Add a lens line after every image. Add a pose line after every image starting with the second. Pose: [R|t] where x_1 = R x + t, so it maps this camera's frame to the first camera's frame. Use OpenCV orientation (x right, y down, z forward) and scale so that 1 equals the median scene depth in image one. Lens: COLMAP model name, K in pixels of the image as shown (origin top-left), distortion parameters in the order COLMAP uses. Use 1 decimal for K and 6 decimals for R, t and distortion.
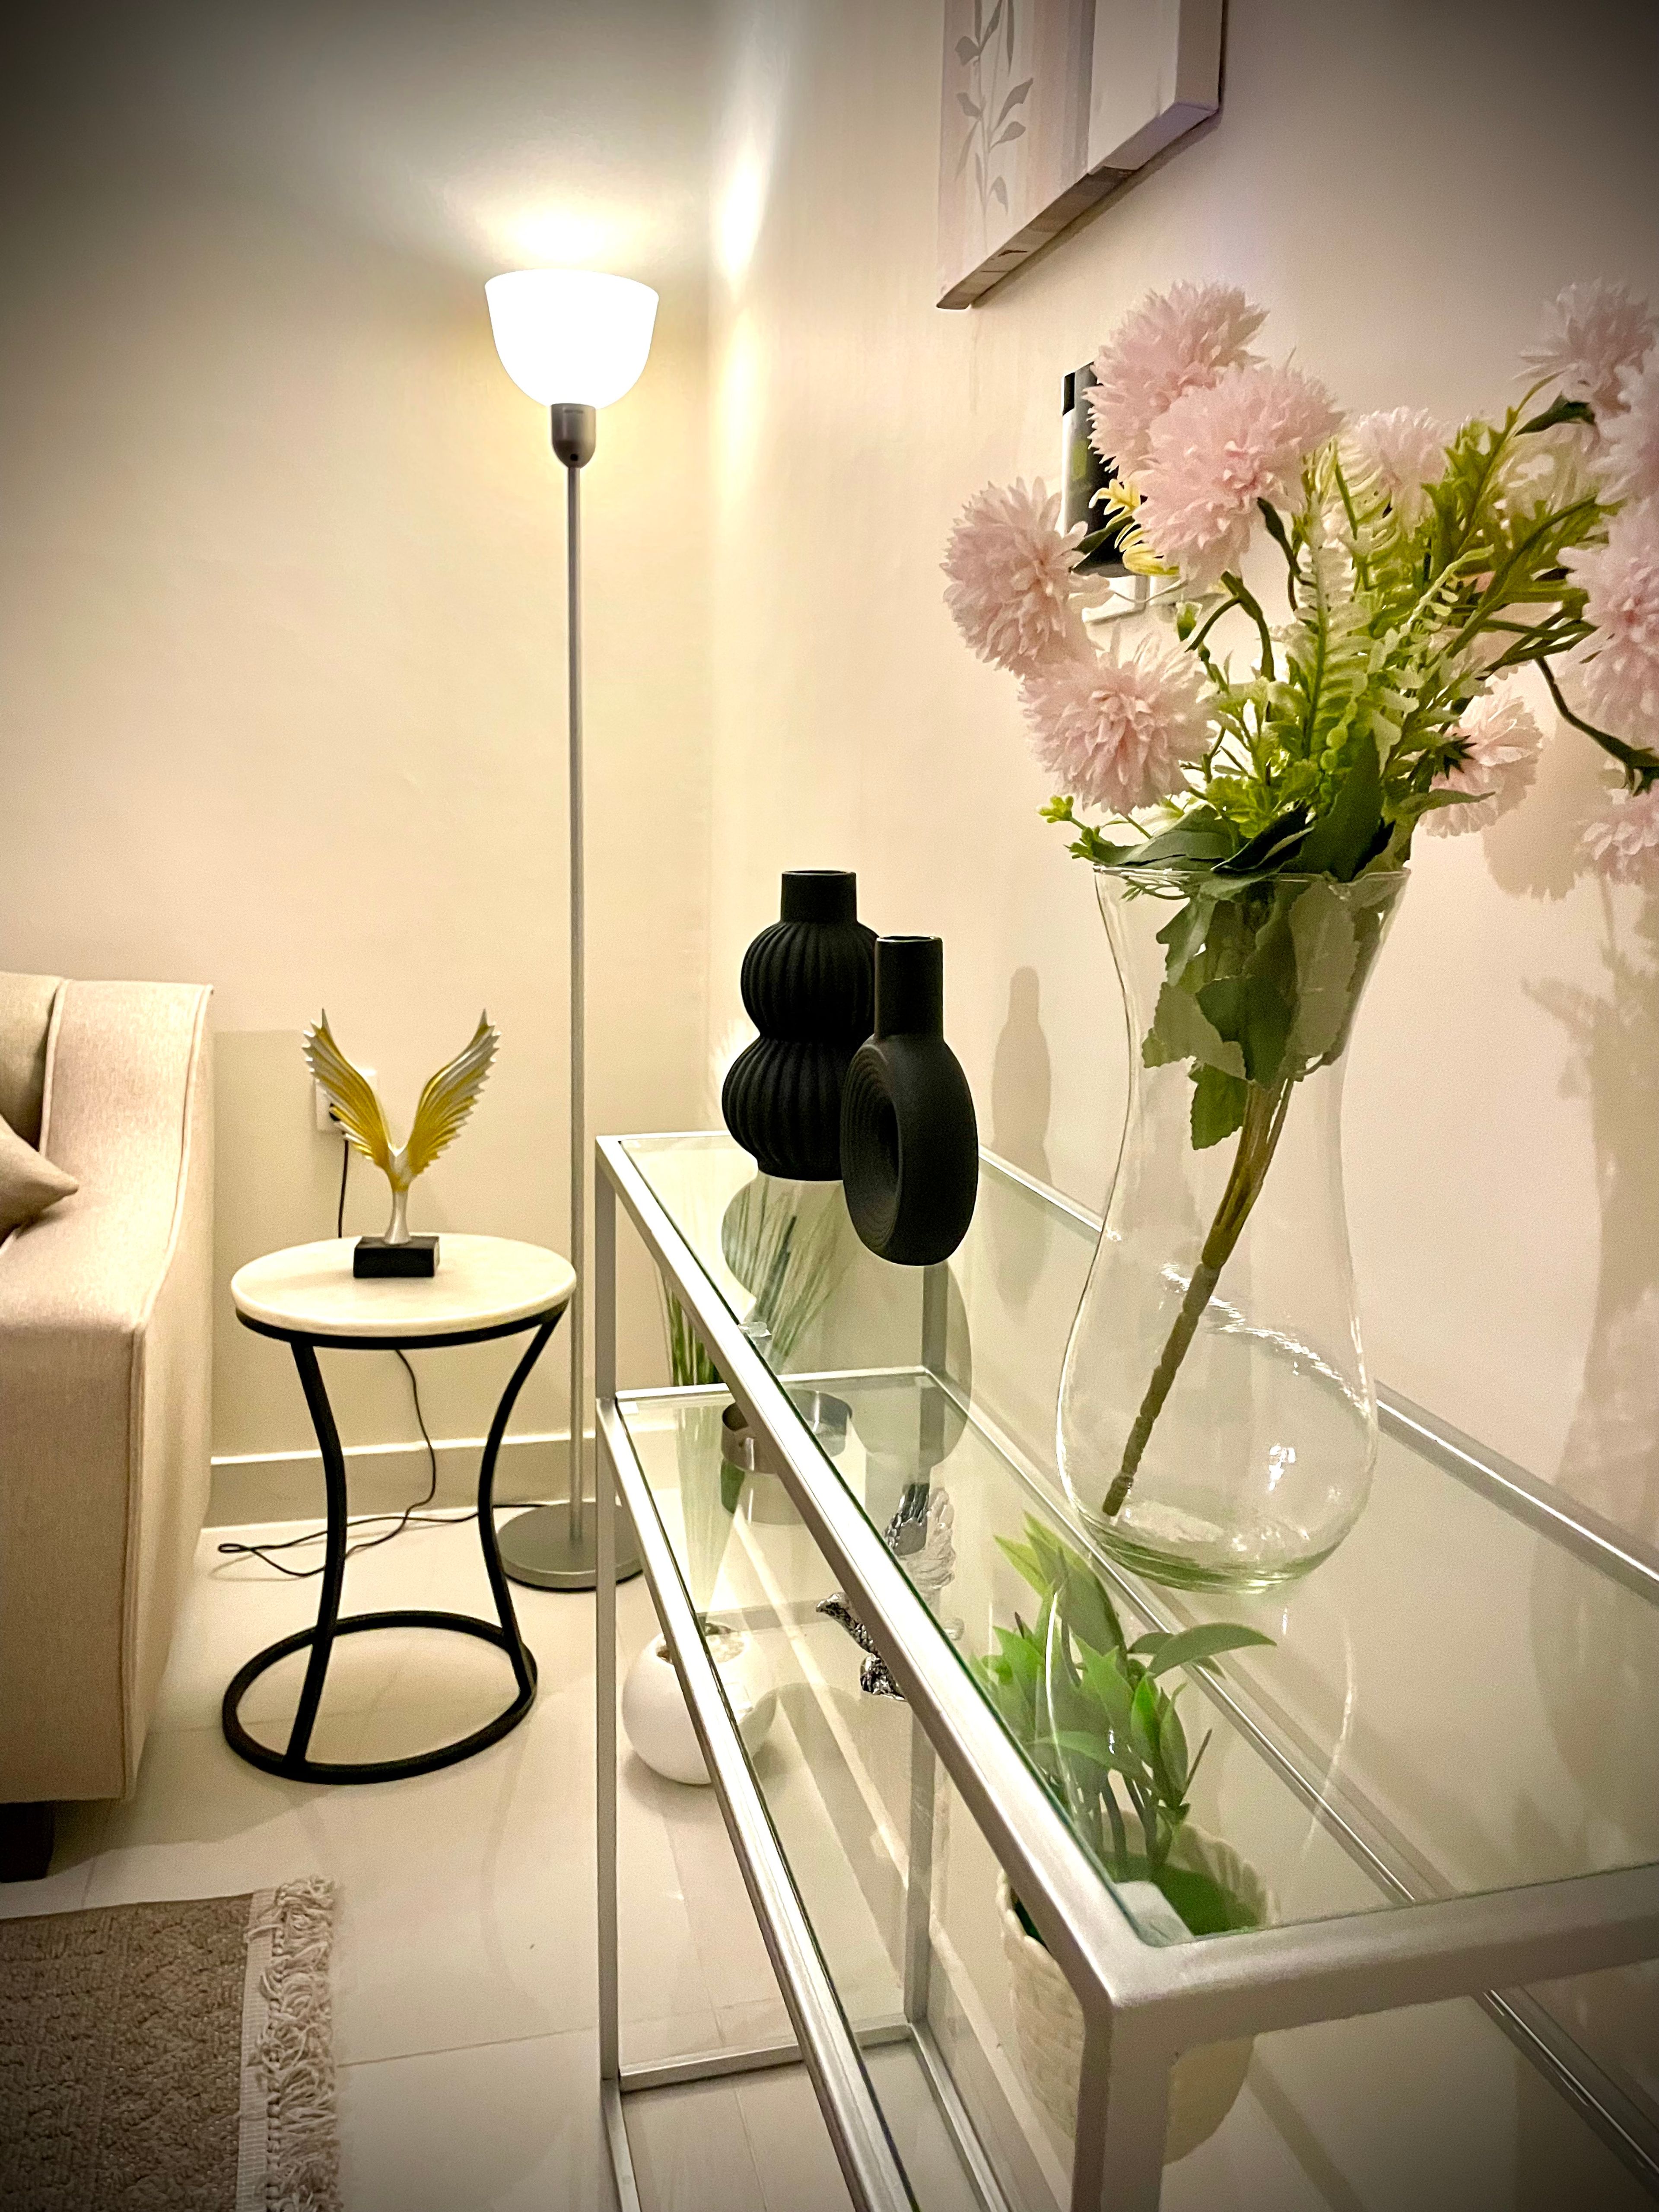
lens RADIAL K [[1673.7, 0, 833.0], [0, 1673.7, 1115.4], [0, 0, 1]] dist [0.104290, -0.155739]
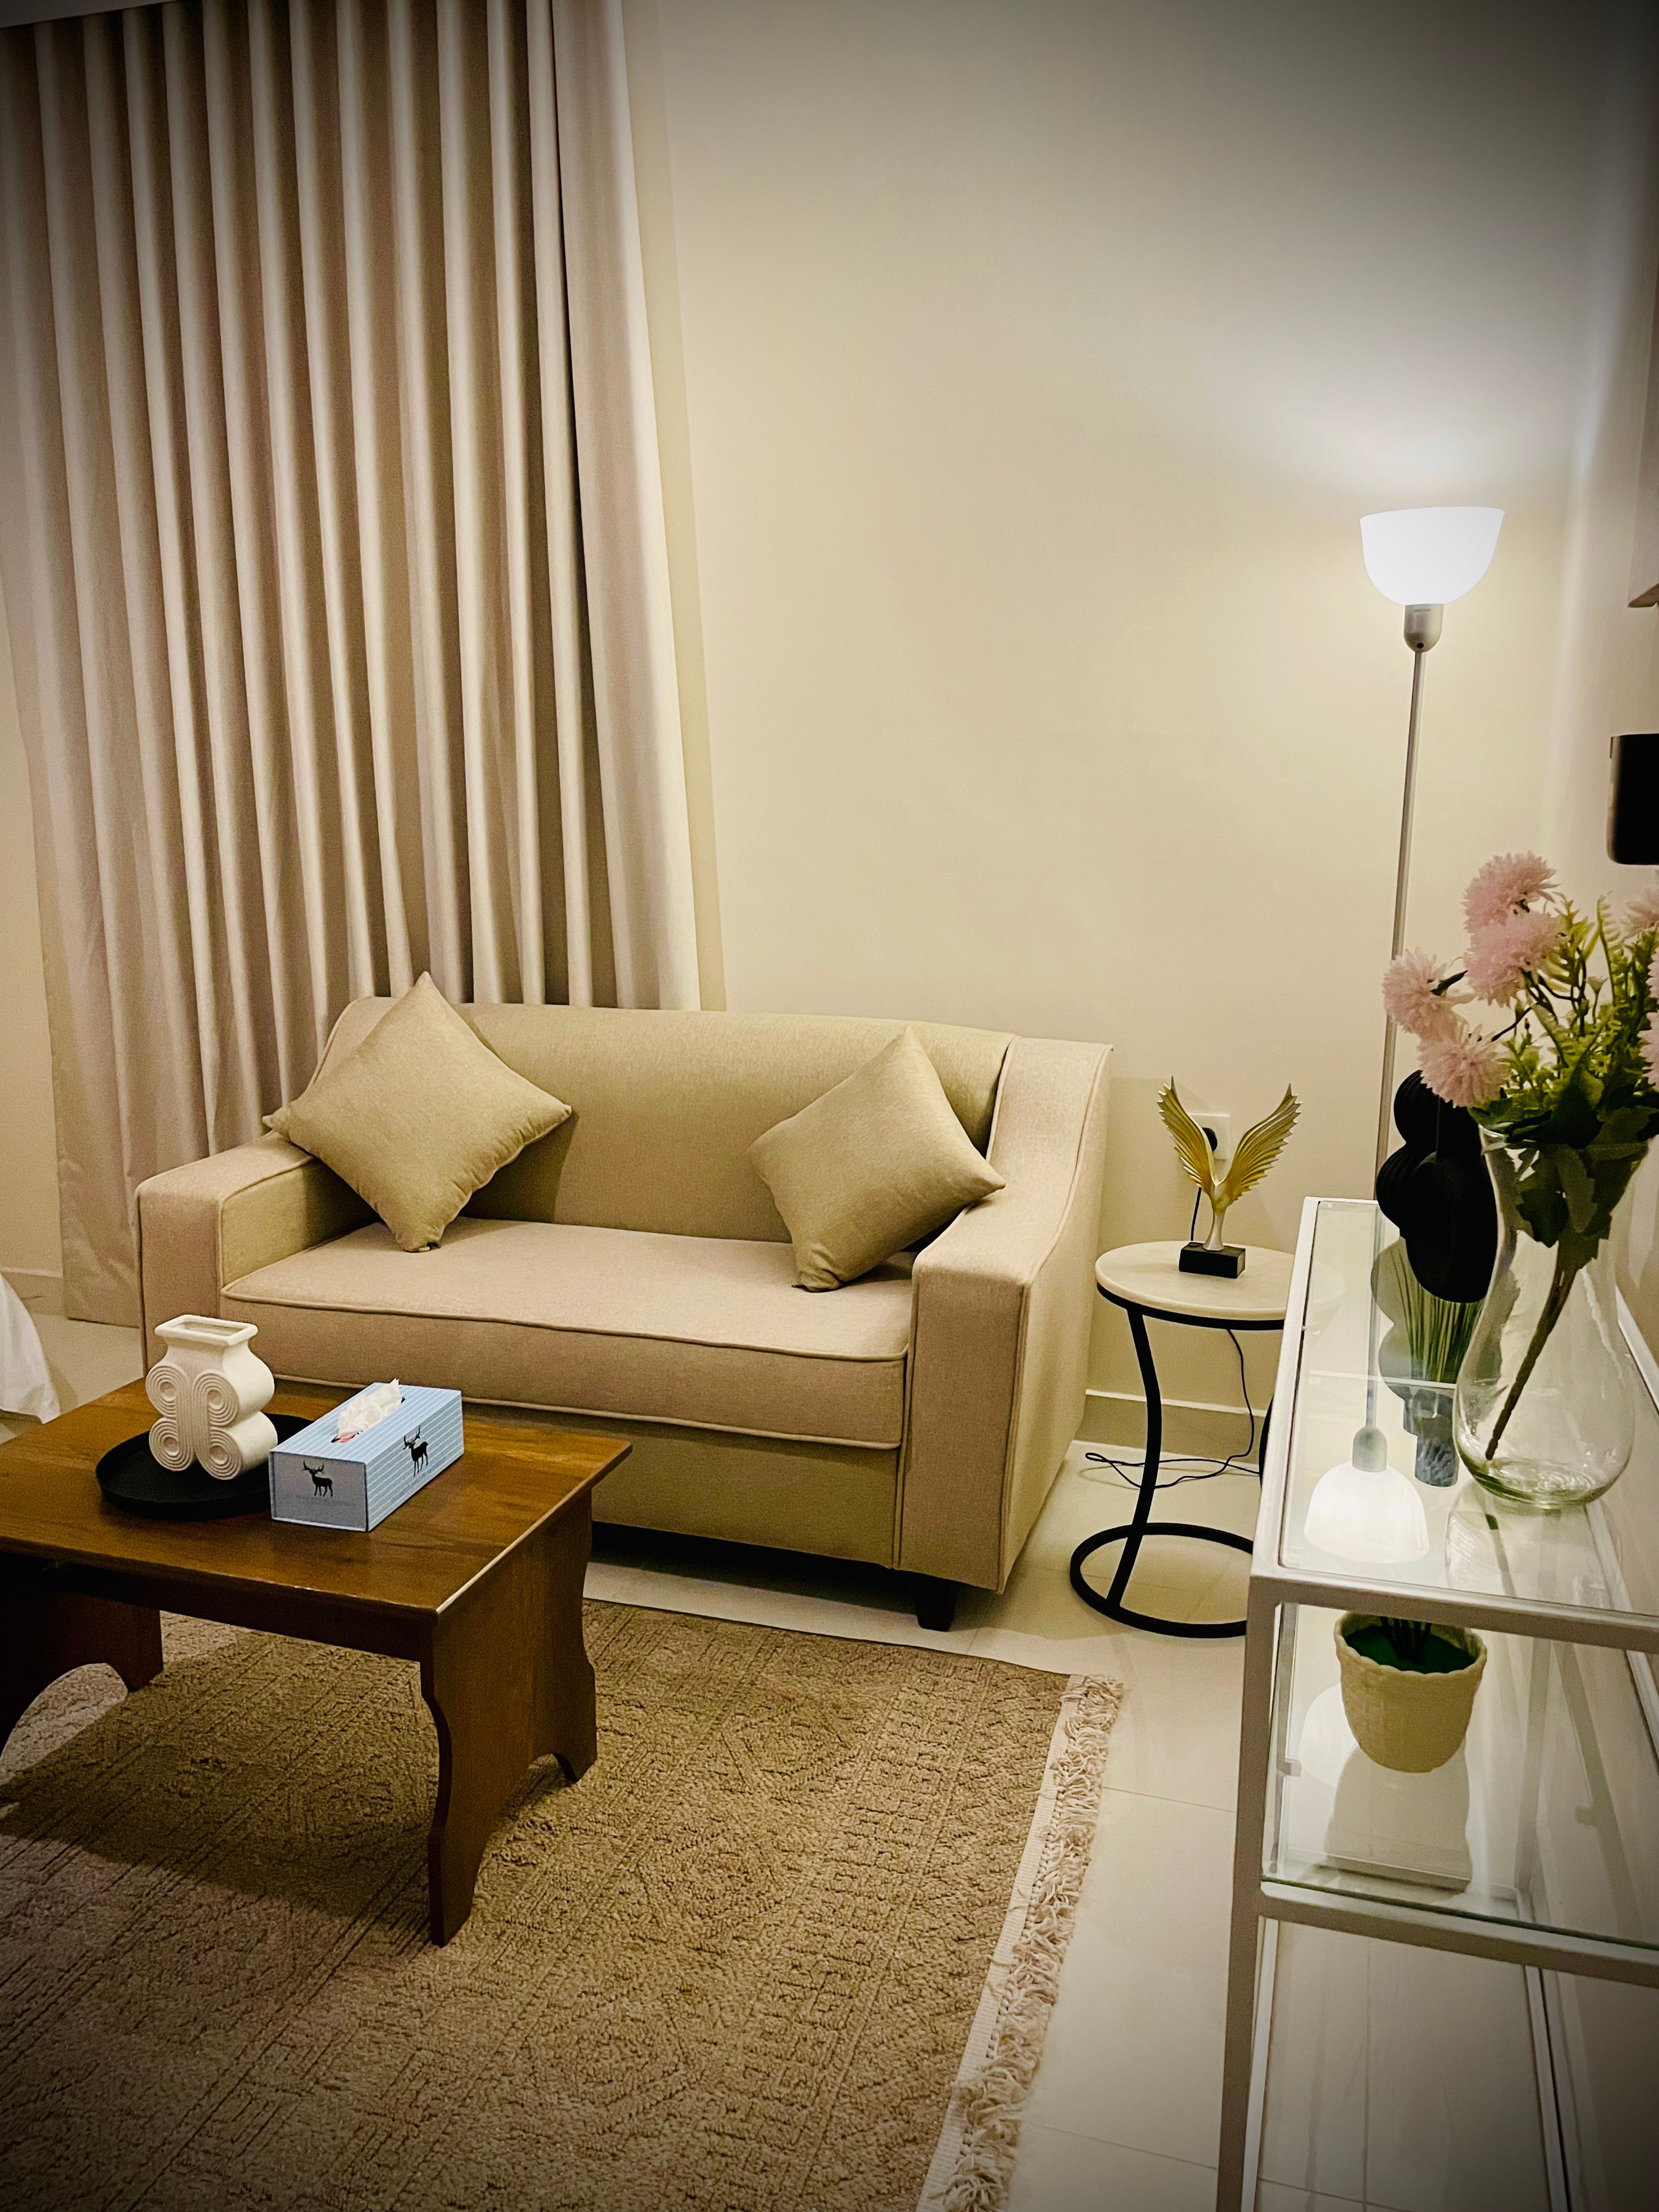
lens RADIAL K [[1673.7, 0, 833.0], [0, 1673.7, 1115.4], [0, 0, 1]] dist [0.104290, -0.155739]
pose [[0.848316, 0.085315, -0.522572, 0.185060], [-0.083597, 0.996136, 0.026922, -0.043842], [0.522850, 0.020847, 0.852170, -0.325380]]
